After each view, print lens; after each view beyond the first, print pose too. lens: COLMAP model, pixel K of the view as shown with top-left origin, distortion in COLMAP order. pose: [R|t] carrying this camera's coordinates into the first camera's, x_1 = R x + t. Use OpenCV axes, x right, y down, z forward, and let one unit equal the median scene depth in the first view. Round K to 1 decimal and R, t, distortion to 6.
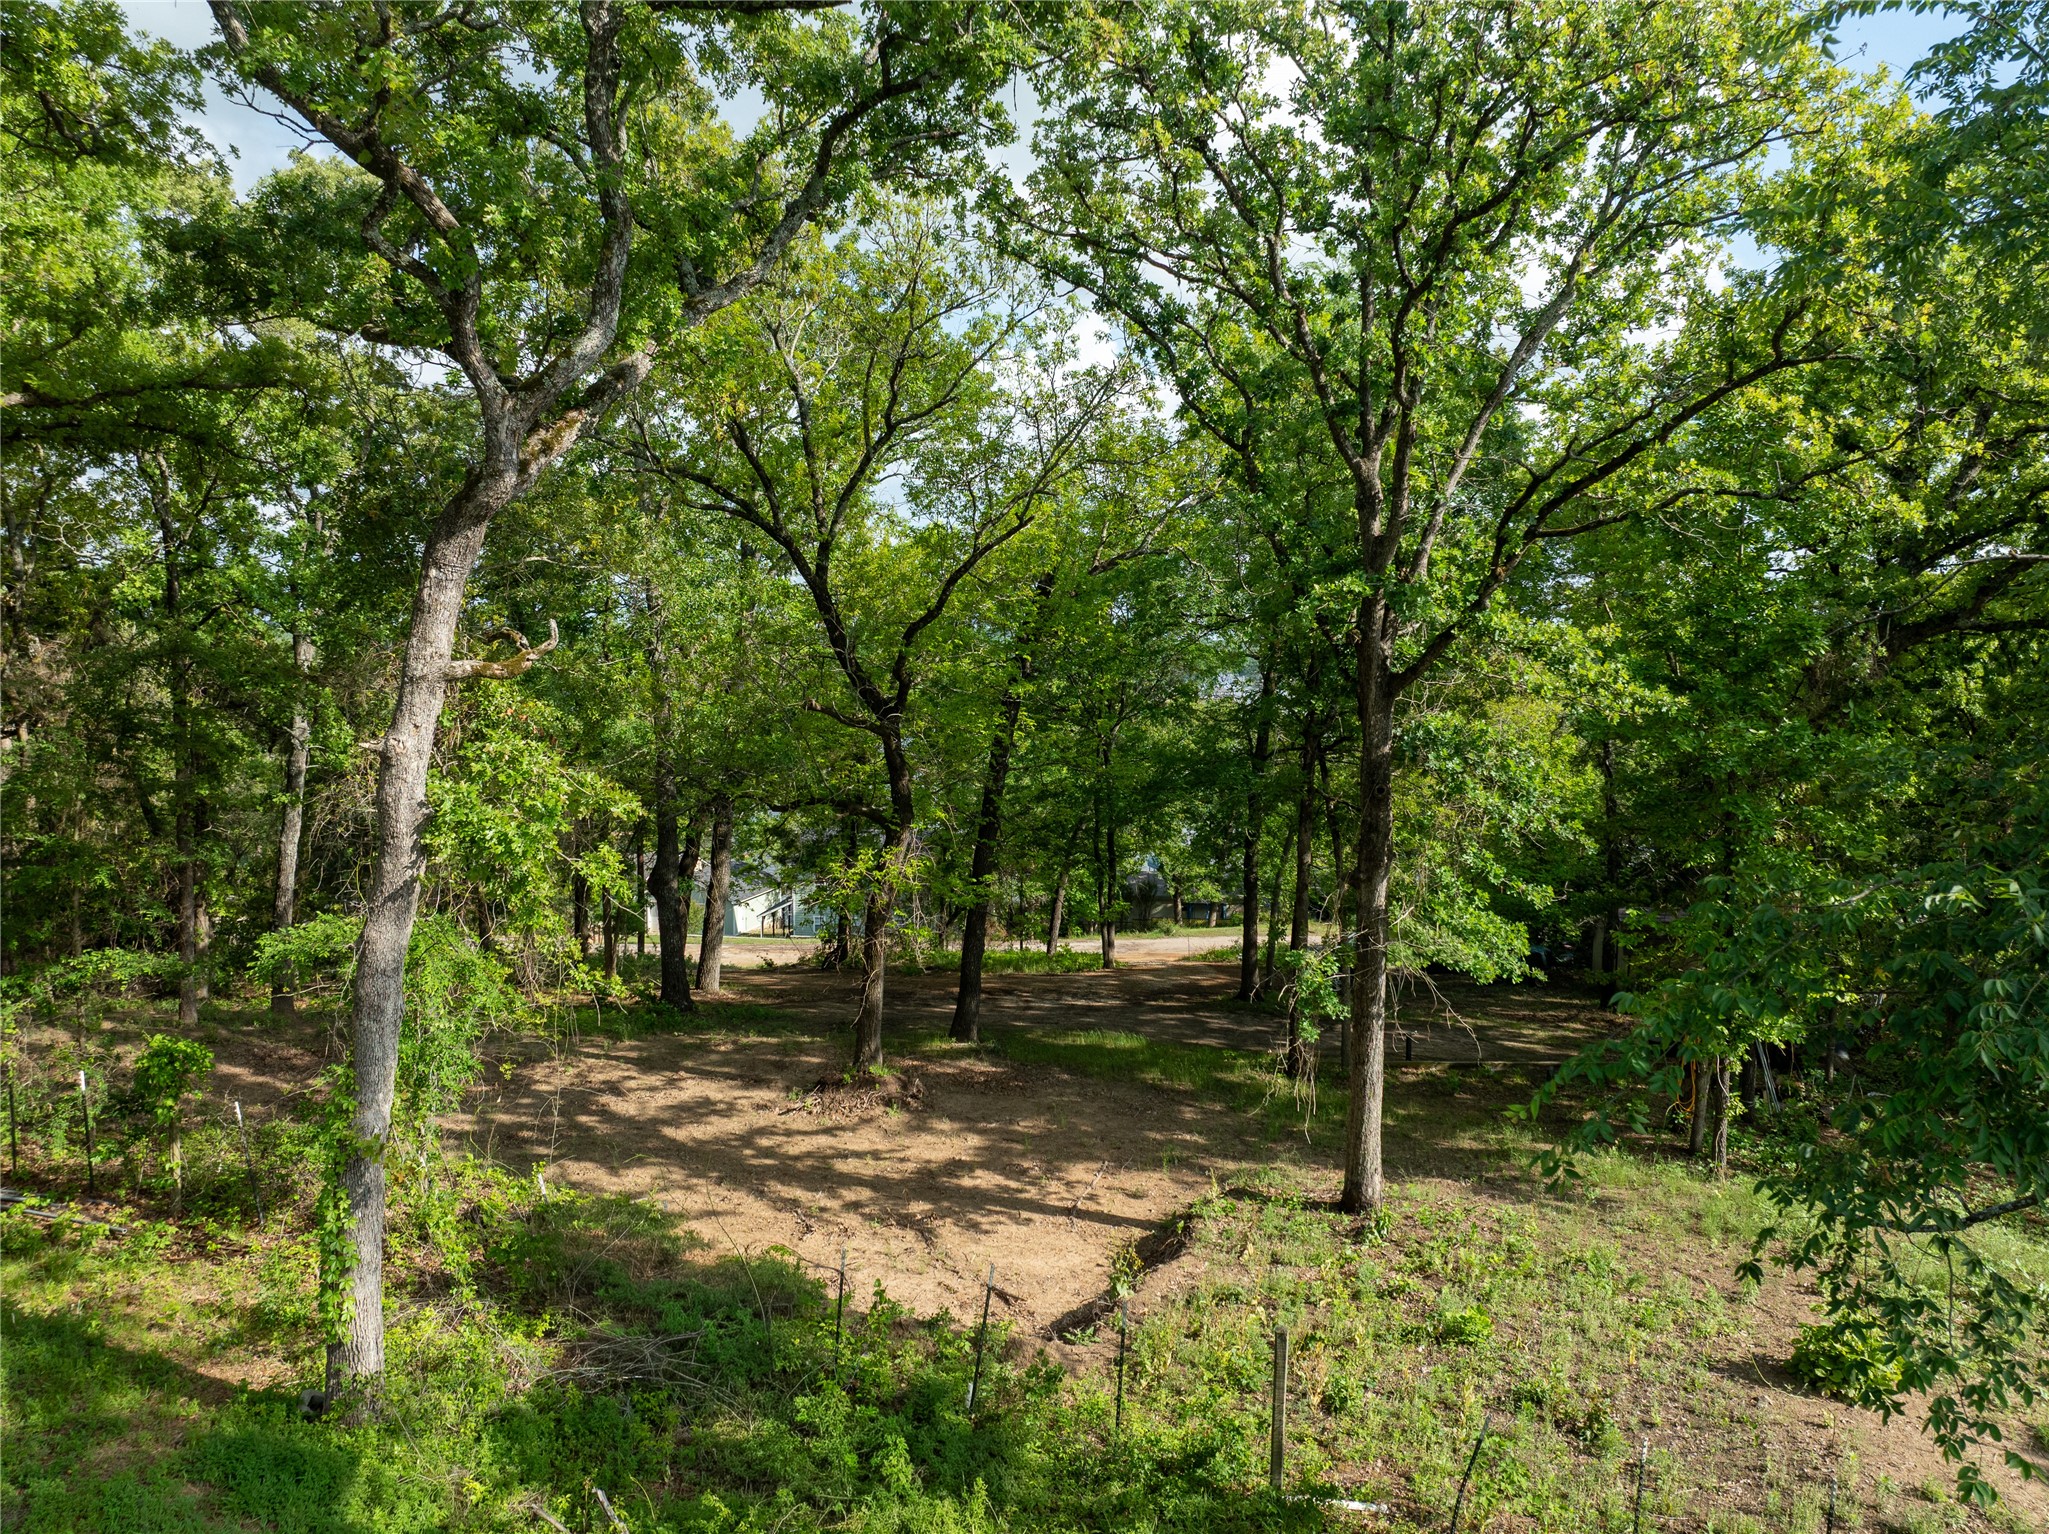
lens RADIAL K [[1449.7, 0, 1034.8], [0, 1449.7, 770.7], [0, 0, 1]] dist [-0.059211, 0.036009]
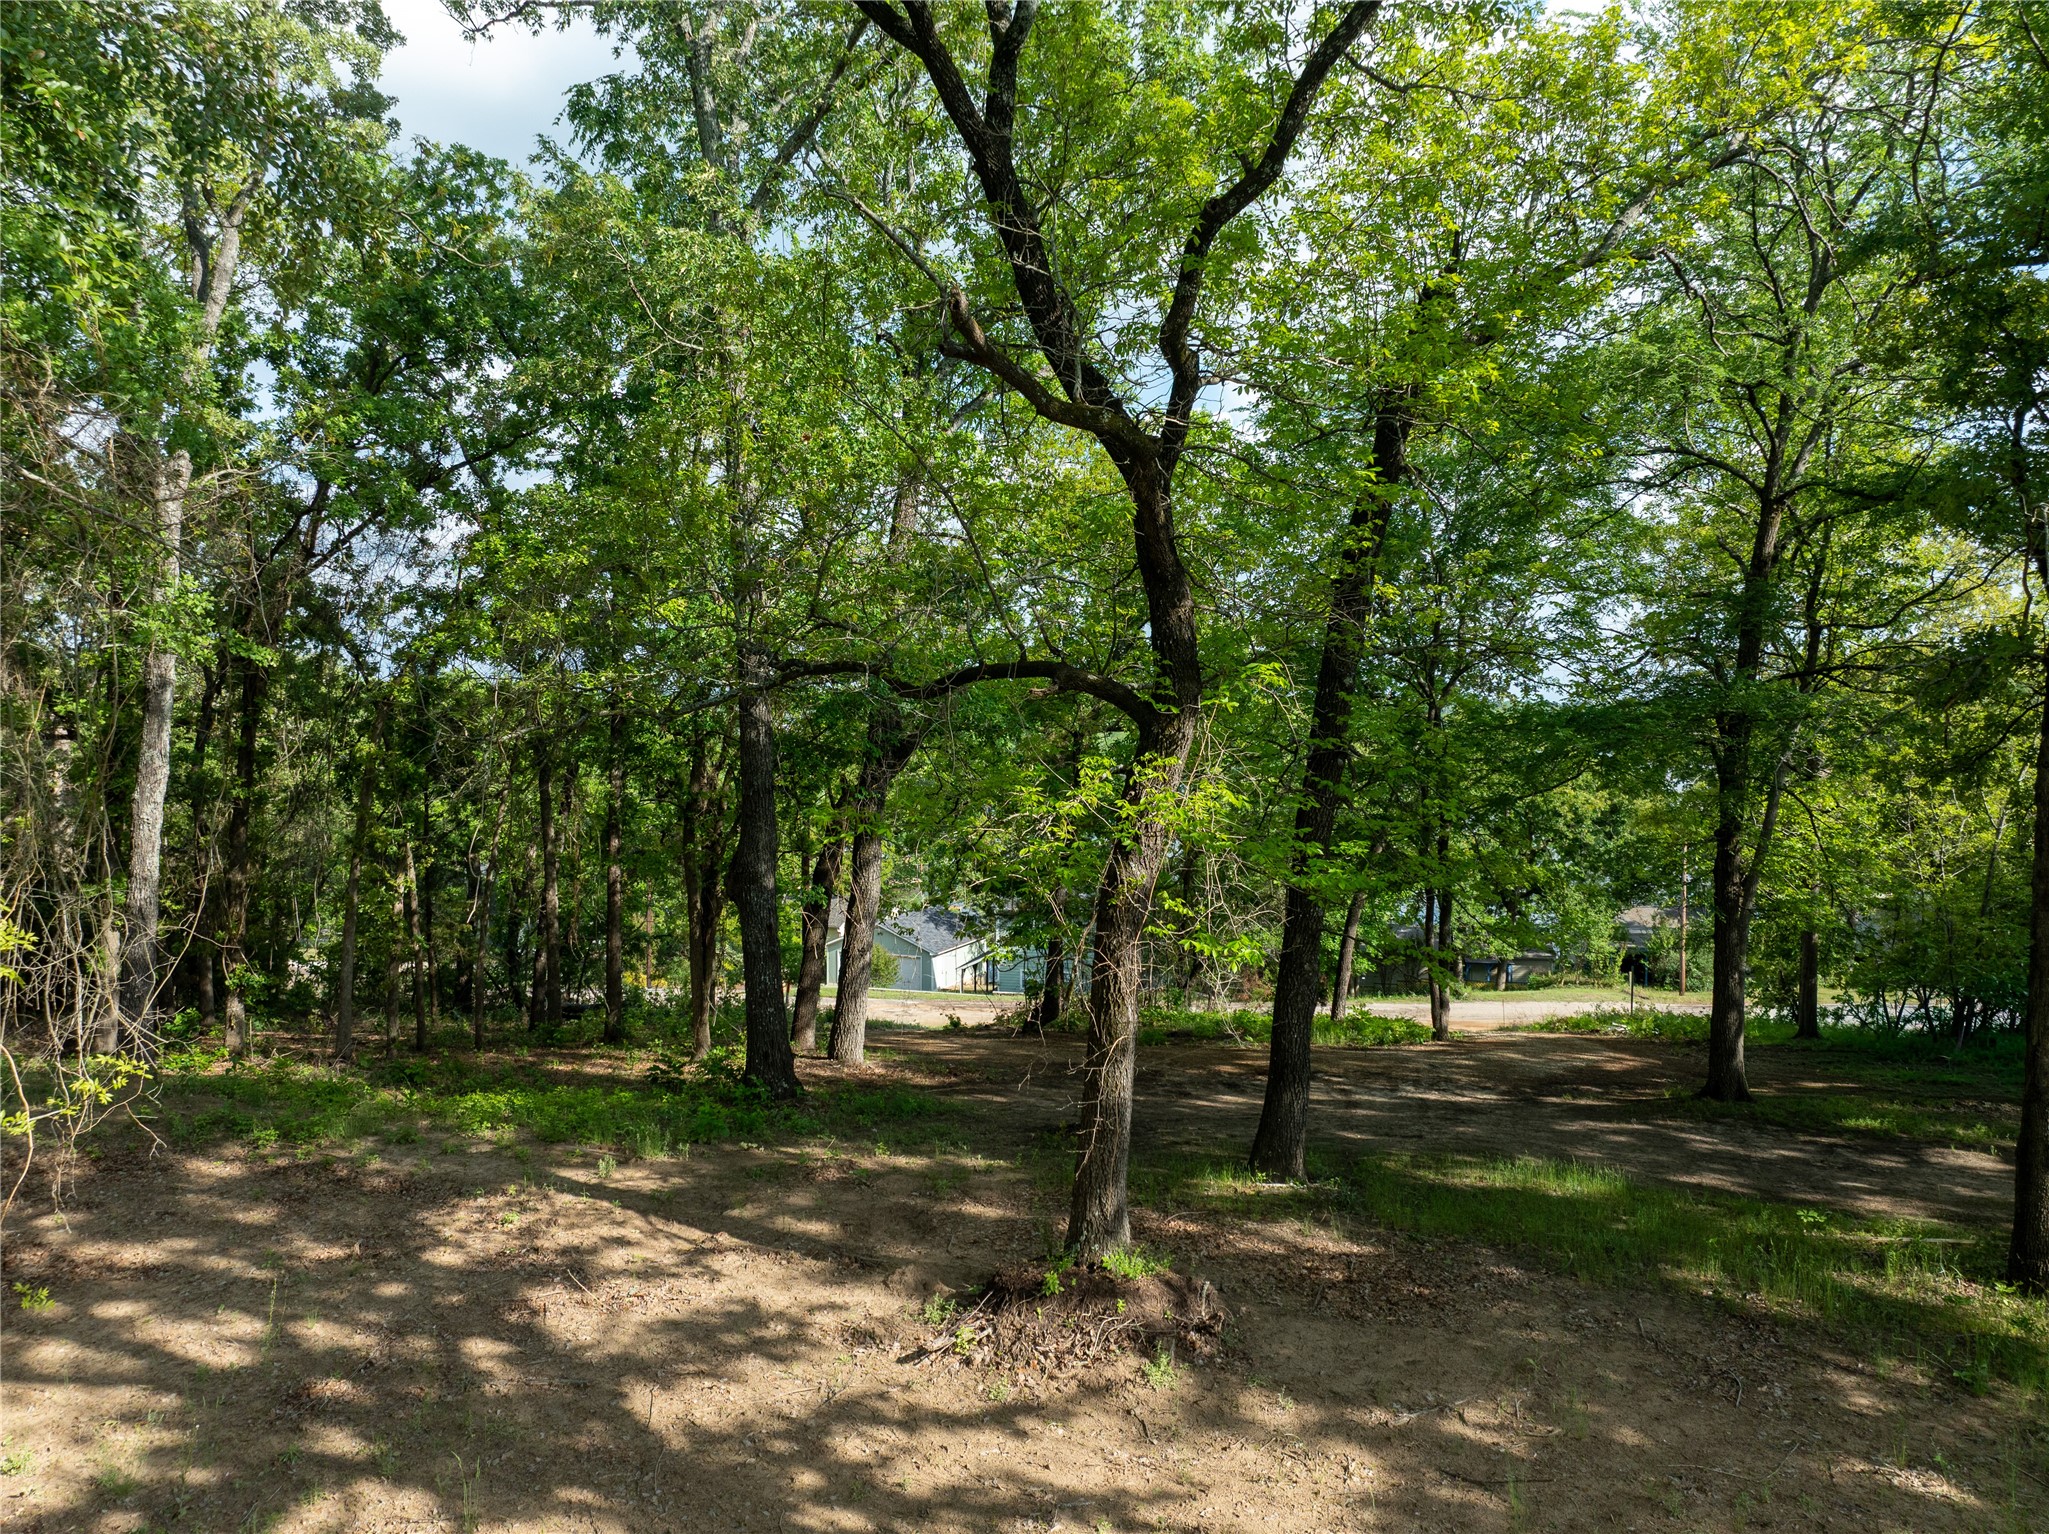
lens RADIAL K [[1449.7, 0, 1034.8], [0, 1449.7, 770.7], [0, 0, 1]] dist [-0.059211, 0.036009]
pose [[0.989203, -0.001225, -0.146546, -0.068501], [-0.005272, 0.999020, -0.043940, 0.074183], [0.146456, 0.044238, 0.988228, 0.541976]]
